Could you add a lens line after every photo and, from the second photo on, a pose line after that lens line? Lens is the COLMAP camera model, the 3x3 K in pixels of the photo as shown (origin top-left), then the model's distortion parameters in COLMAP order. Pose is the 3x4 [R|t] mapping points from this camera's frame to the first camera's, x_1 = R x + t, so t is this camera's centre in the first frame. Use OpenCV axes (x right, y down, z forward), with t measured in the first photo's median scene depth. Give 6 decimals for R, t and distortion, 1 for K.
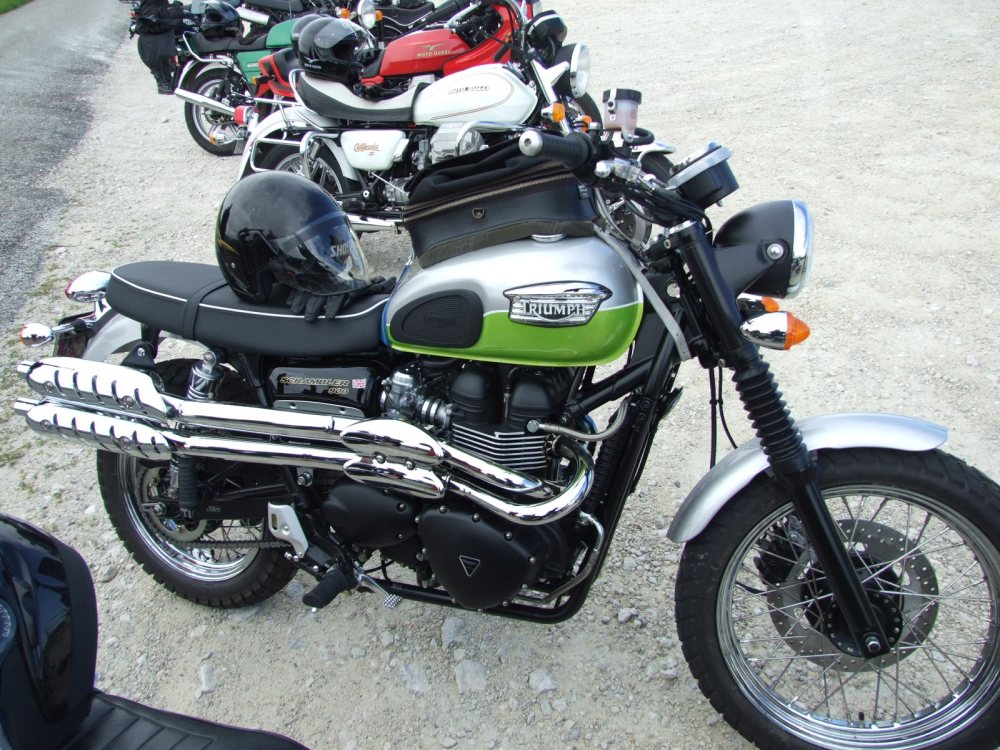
lens RADIAL K [[796.9, 0, 487.7], [0, 796.9, 351.0], [0, 0, 1]] dist [-0.069183, 0.062021]
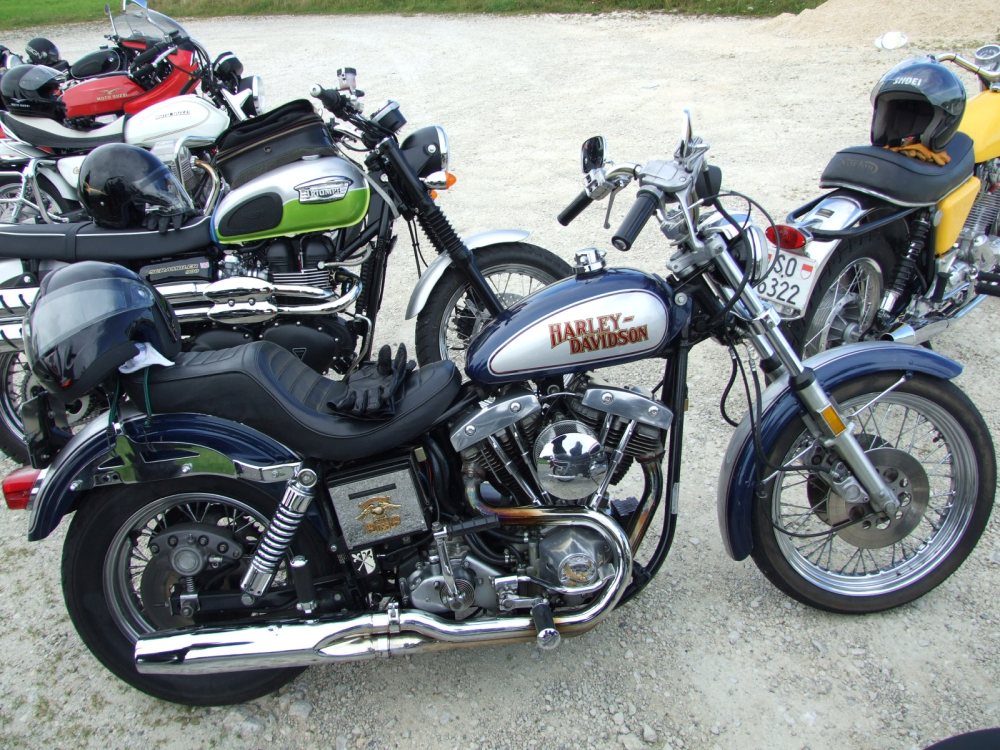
lens RADIAL K [[796.9, 0, 487.7], [0, 796.9, 351.0], [0, 0, 1]] dist [-0.069183, 0.062021]
pose [[0.892132, -0.174186, 0.416845, -0.169901], [0.201913, 0.979134, -0.022986, 0.177066], [-0.404143, 0.104673, 0.908687, -0.321086]]
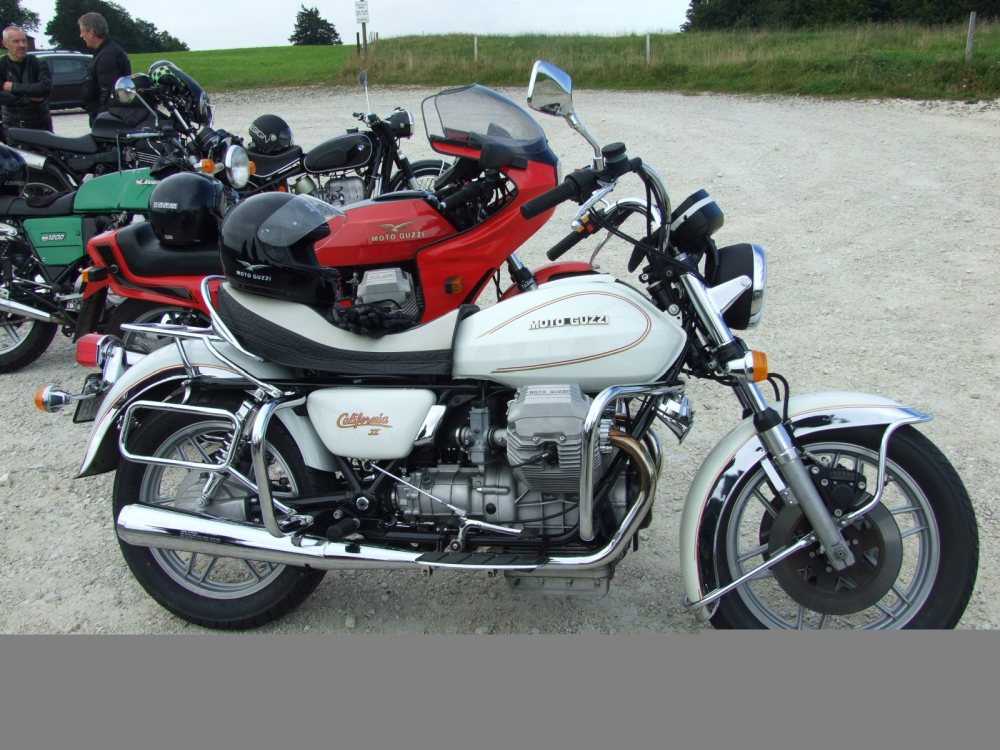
lens RADIAL K [[942.4, 0, 506.5], [0, 942.4, 348.5], [0, 0, 1]] dist [-0.023821, -0.008546]
pose [[0.970741, -0.036066, 0.237405, -0.233618], [0.081250, 0.979676, -0.183394, -0.198392], [-0.225966, 0.197317, 0.953942, 0.384899]]
